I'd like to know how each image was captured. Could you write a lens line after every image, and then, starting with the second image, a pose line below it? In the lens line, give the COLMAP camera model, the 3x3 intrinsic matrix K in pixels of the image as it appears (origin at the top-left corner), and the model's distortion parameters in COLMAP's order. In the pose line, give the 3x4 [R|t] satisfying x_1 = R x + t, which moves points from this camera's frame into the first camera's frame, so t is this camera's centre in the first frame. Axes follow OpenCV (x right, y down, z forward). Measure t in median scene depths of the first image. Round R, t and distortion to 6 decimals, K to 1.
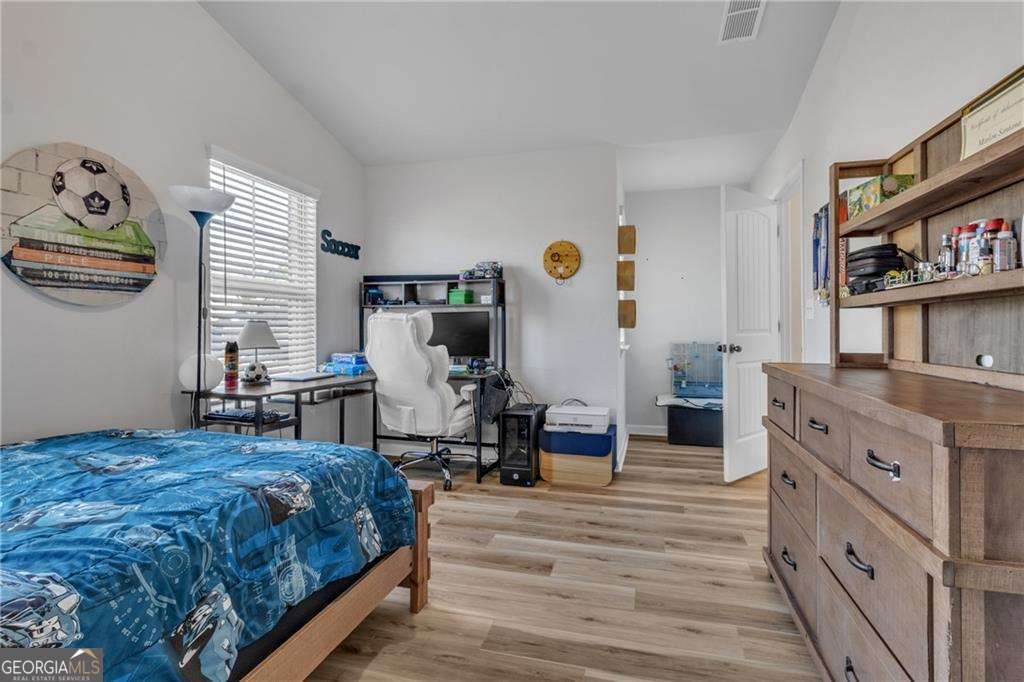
lens RADIAL K [[489.7, 0, 516.4], [0, 489.7, 328.5], [0, 0, 1]] dist [0.003603, 0.001119]
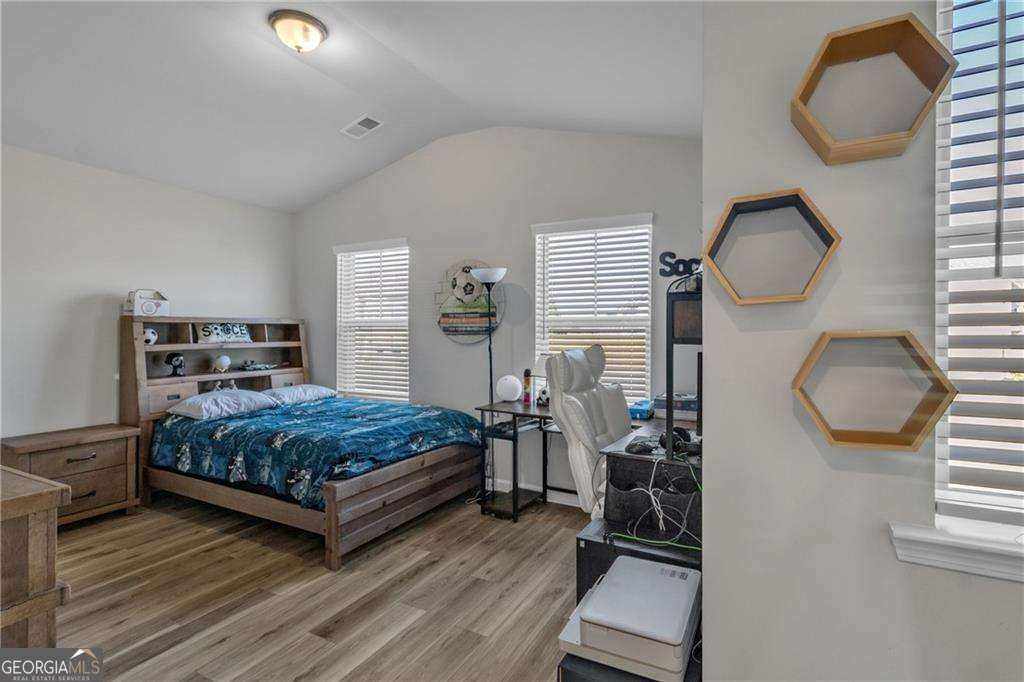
lens RADIAL K [[489.7, 0, 516.4], [0, 489.7, 328.5], [0, 0, 1]] dist [0.003603, 0.001119]
pose [[-0.226071, -0.004382, -0.974101, 0.944422], [-0.007045, 0.999971, -0.002863, -0.102366], [0.974085, 0.006215, -0.226095, 1.648219]]
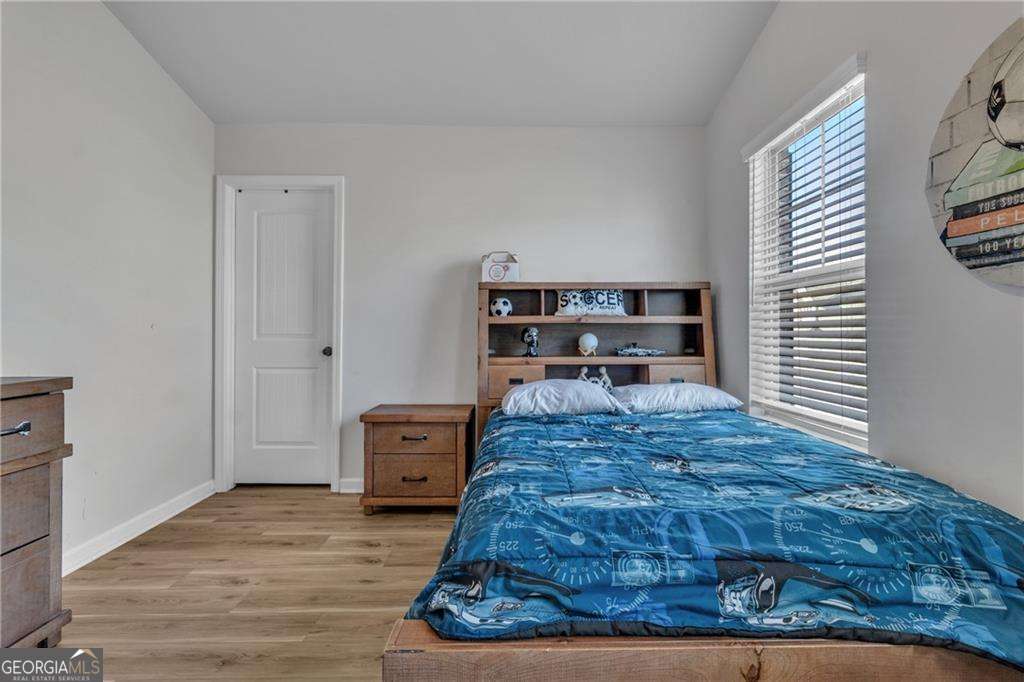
lens RADIAL K [[489.7, 0, 516.4], [0, 489.7, 328.5], [0, 0, 1]] dist [0.003603, 0.001119]
pose [[-0.961042, -0.000336, -0.276402, -0.149923], [-0.000313, 1.000000, -0.000129, -0.000491], [0.276402, -0.000037, -0.961042, 1.392140]]
